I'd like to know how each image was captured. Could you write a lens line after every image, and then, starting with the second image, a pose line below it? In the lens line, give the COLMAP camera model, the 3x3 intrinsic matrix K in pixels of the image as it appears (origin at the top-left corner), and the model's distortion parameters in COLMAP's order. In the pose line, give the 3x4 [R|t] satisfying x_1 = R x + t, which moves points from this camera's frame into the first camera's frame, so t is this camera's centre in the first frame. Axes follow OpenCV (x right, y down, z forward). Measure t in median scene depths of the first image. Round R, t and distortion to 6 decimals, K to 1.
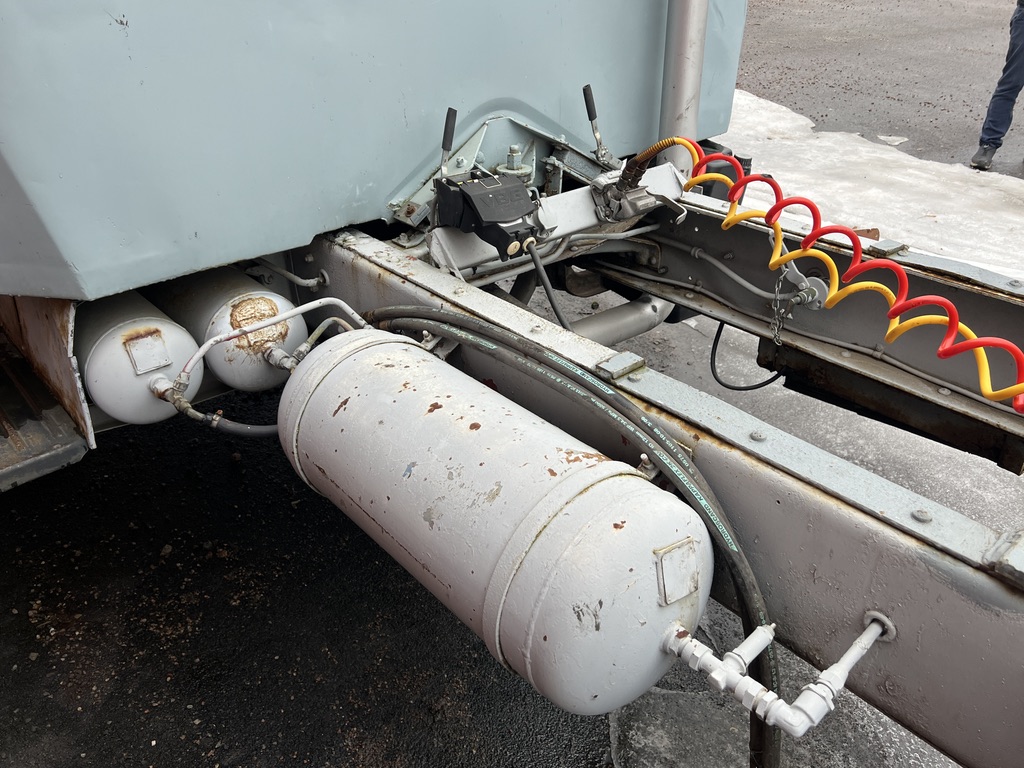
lens RADIAL K [[813.5, 0, 512.9], [0, 813.5, 384.1], [0, 0, 1]] dist [0.059981, -0.065115]
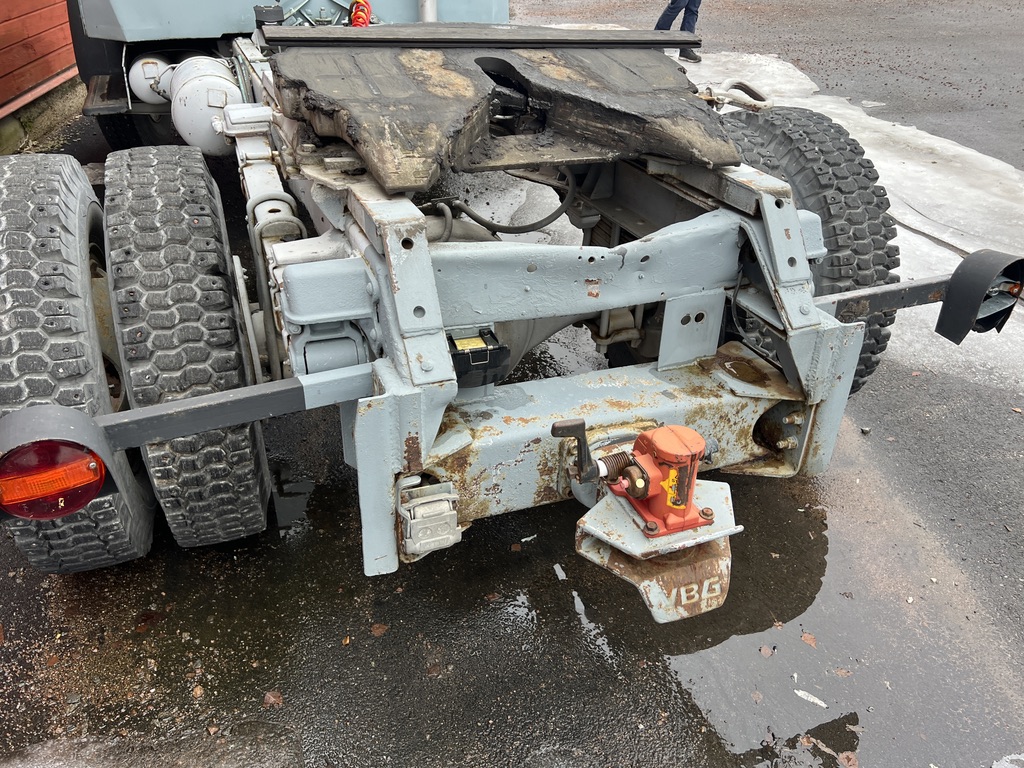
lens RADIAL K [[813.5, 0, 522.6], [0, 813.5, 380.4], [0, 0, 1]] dist [0.059981, -0.065115]
pose [[0.943479, 0.174981, -0.281477, 1.469056], [-0.178207, 0.983889, 0.014311, 0.637163], [0.279447, 0.036660, 0.959461, -1.051573]]
